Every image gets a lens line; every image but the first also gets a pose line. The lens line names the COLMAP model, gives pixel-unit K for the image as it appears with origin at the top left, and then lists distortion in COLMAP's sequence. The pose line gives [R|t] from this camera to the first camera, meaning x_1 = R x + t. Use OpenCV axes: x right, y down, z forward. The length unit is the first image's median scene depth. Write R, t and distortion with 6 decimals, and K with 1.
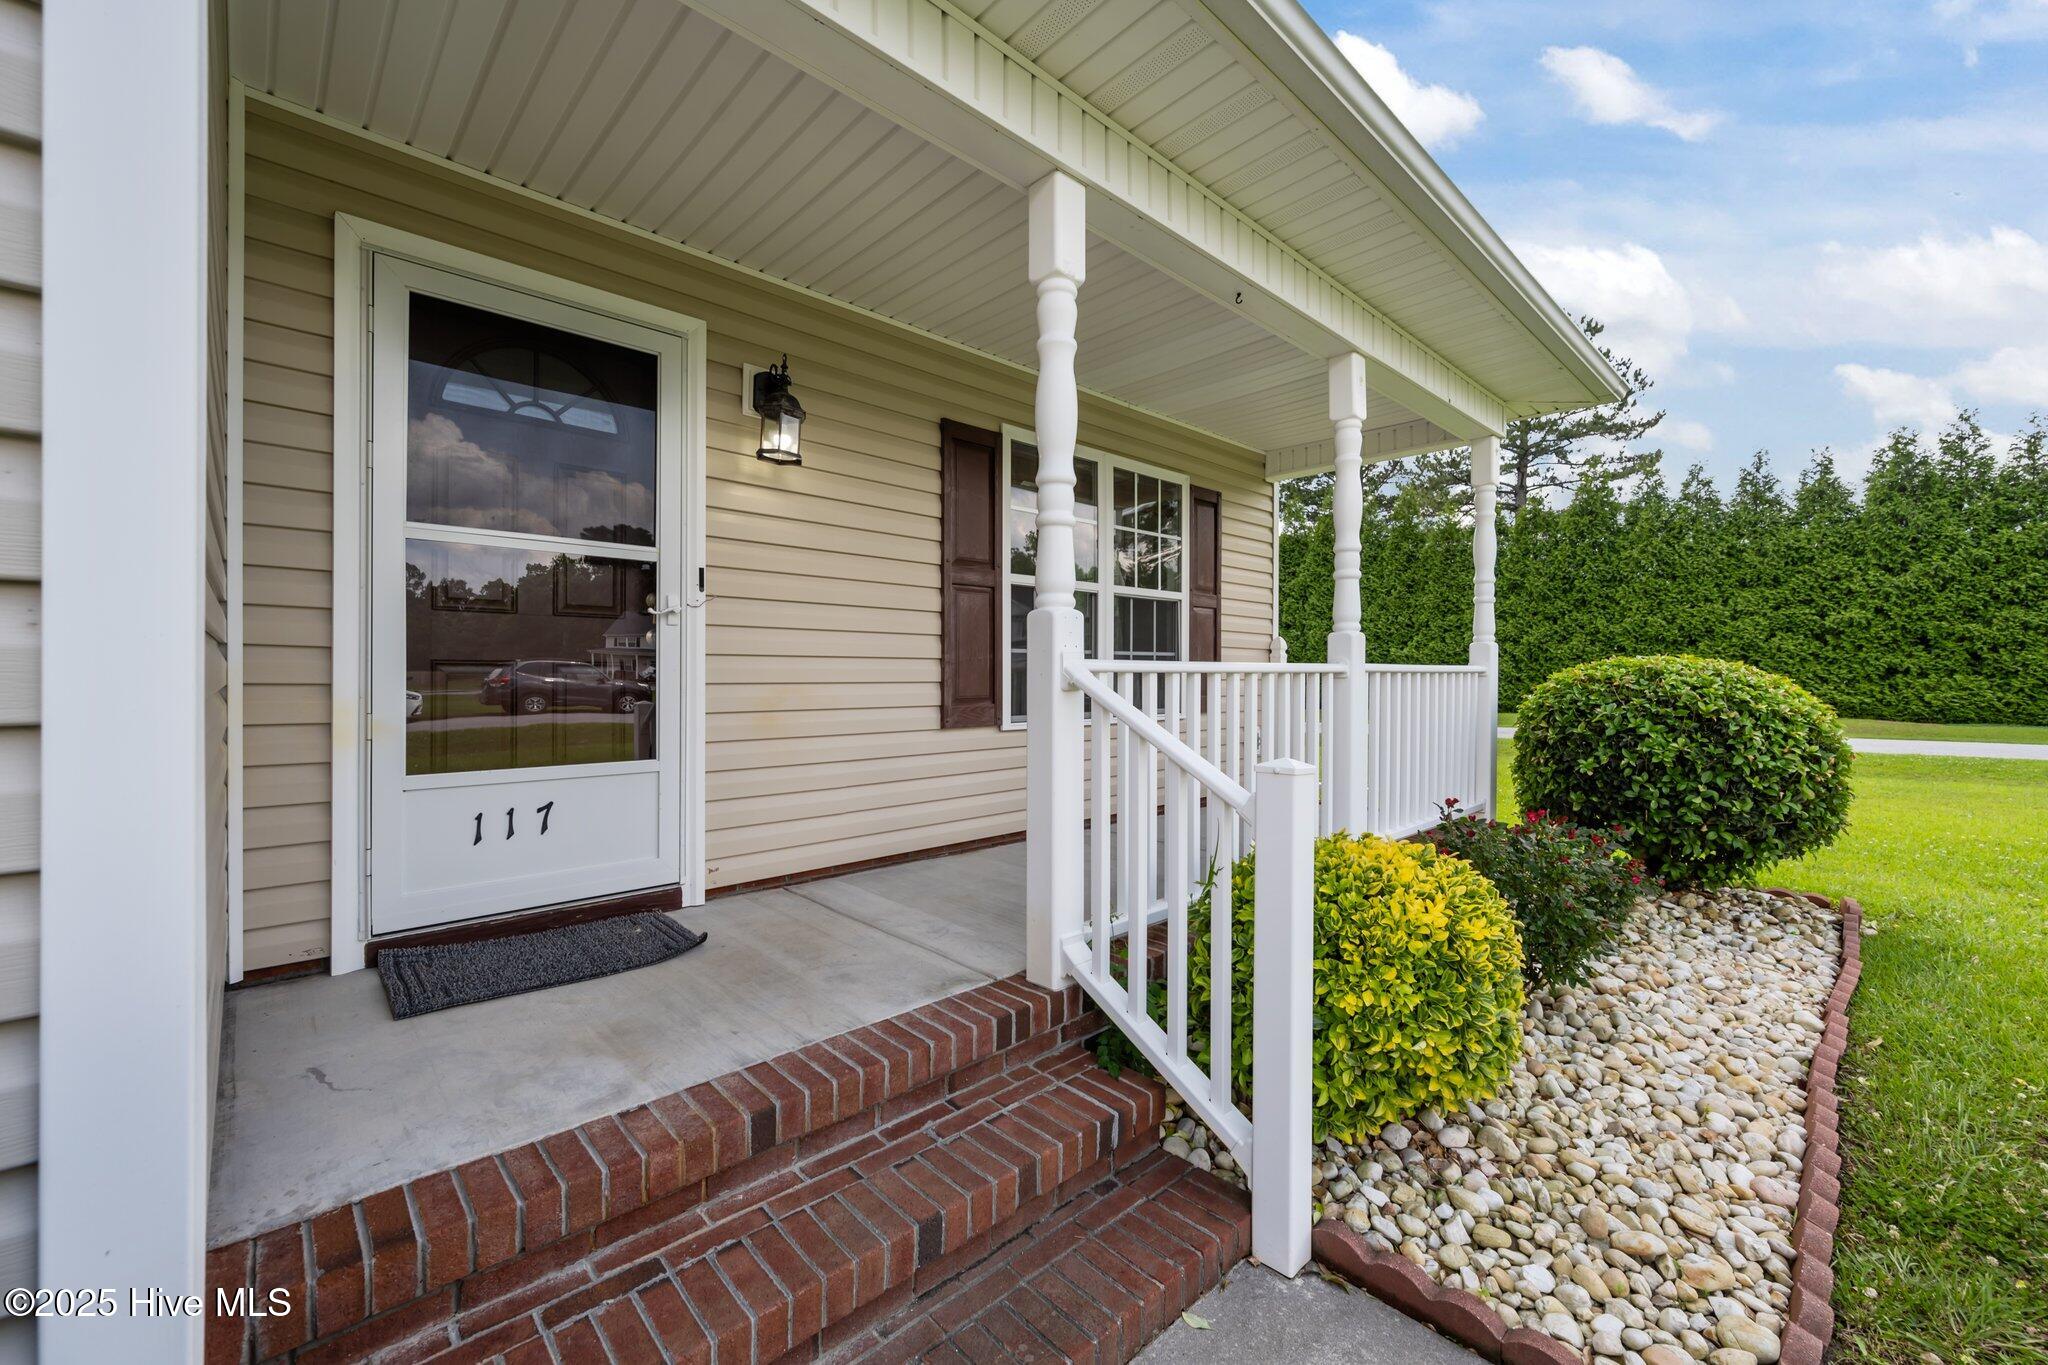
lens RADIAL K [[803.7, 0, 1024.0], [0, 803.7, 682.5], [0, 0, 1]] dist [0.000418, 0.000052]
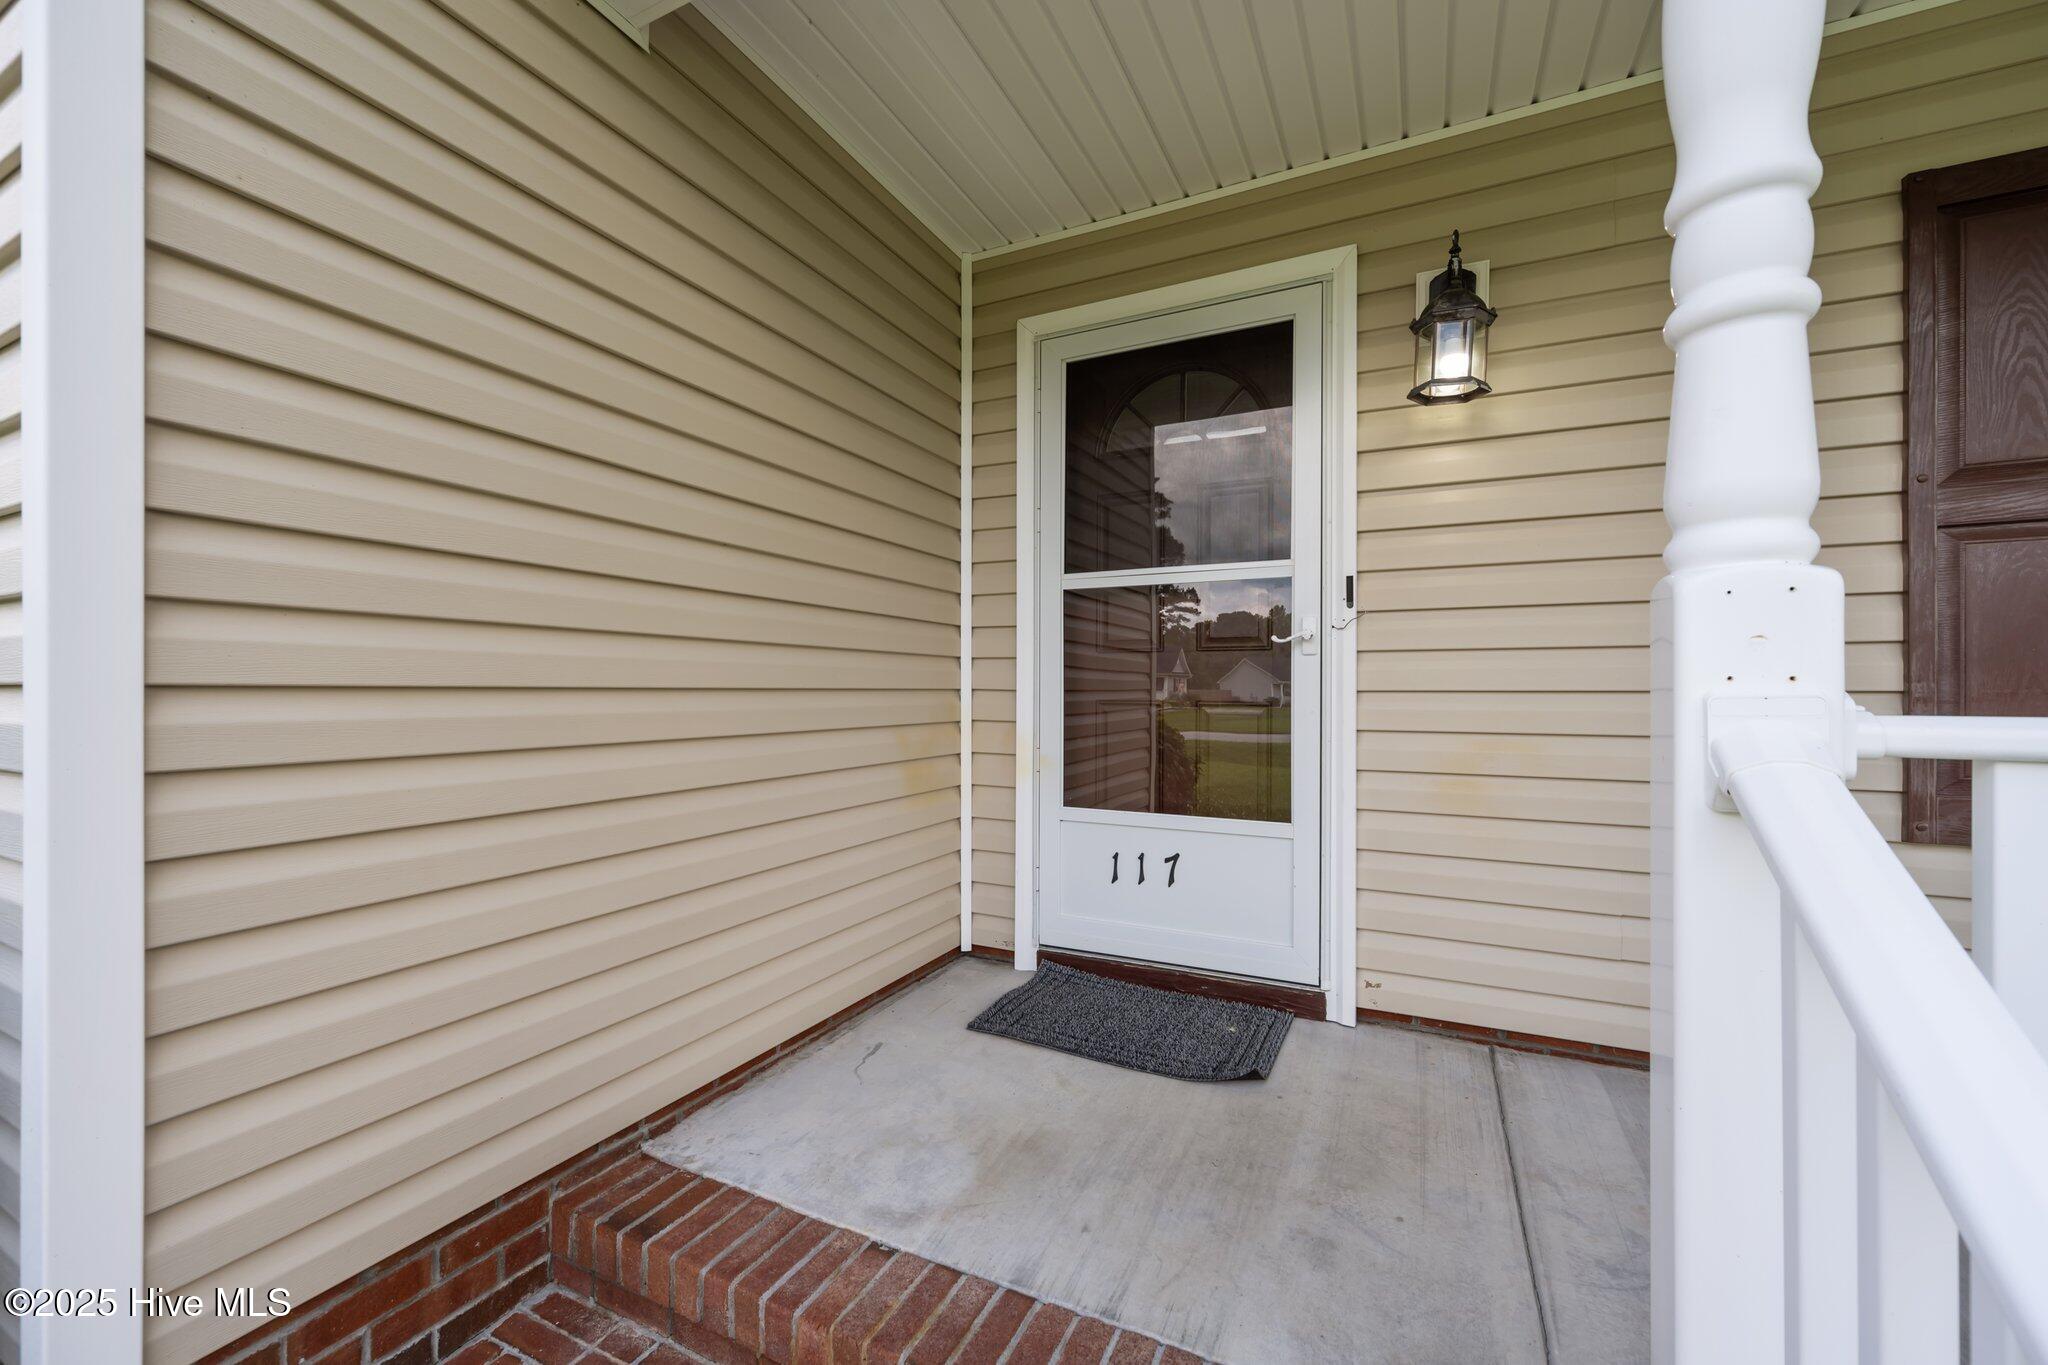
lens RADIAL K [[809.3, 0, 1036.4], [0, 809.3, 696.0], [0, 0, 1]] dist [0.000684, 0.000102]
pose [[0.359326, 0.002551, -0.933209, 0.224661], [-0.011419, 0.999933, -0.001664, -0.029864], [0.933142, 0.011254, 0.359331, 0.518149]]
